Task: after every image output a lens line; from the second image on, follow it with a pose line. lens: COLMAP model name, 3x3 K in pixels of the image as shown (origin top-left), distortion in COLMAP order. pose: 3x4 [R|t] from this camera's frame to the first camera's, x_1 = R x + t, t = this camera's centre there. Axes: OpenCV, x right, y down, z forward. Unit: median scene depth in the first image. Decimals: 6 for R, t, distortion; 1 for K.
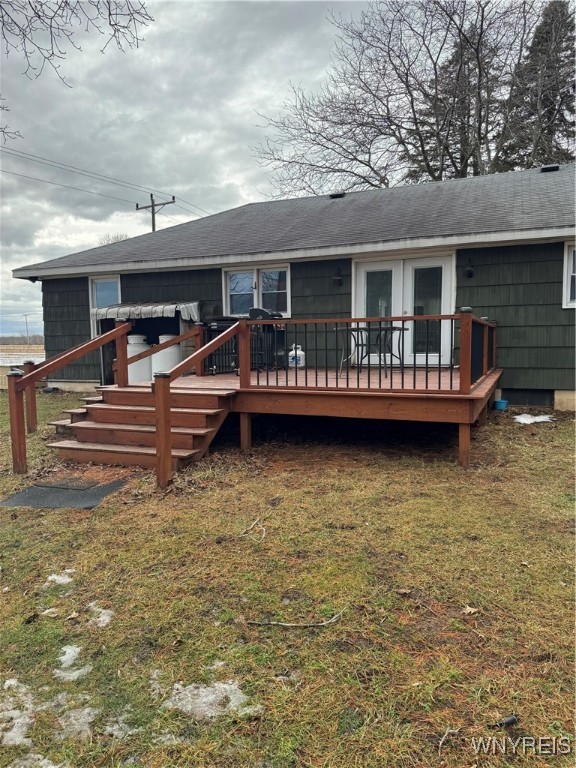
lens RADIAL K [[537.1, 0, 289.8], [0, 537.1, 387.0], [0, 0, 1]] dist [0.042502, -0.058218]
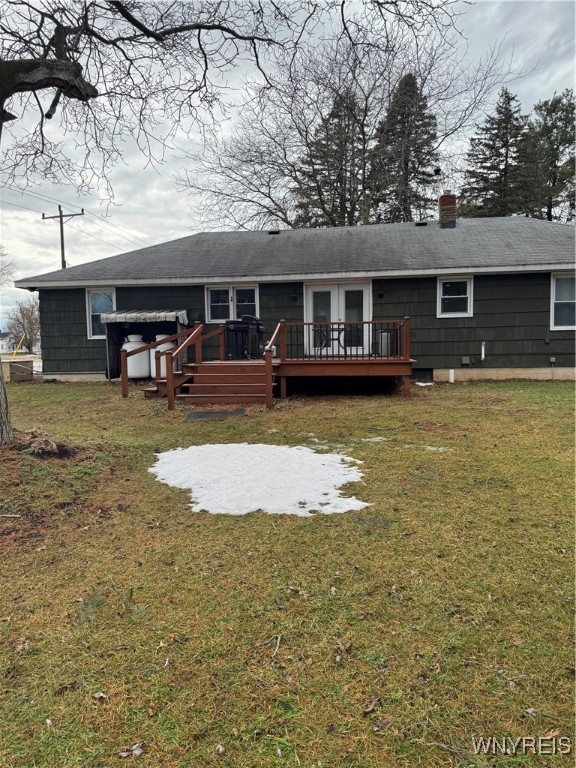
lens RADIAL K [[537.1, 0, 289.8], [0, 537.1, 387.0], [0, 0, 1]] dist [0.042502, -0.058218]
pose [[0.967643, -0.022438, 0.251324, -0.274361], [0.025733, 0.999621, -0.009831, 0.054957], [-0.251008, 0.015980, 0.967853, -0.372236]]
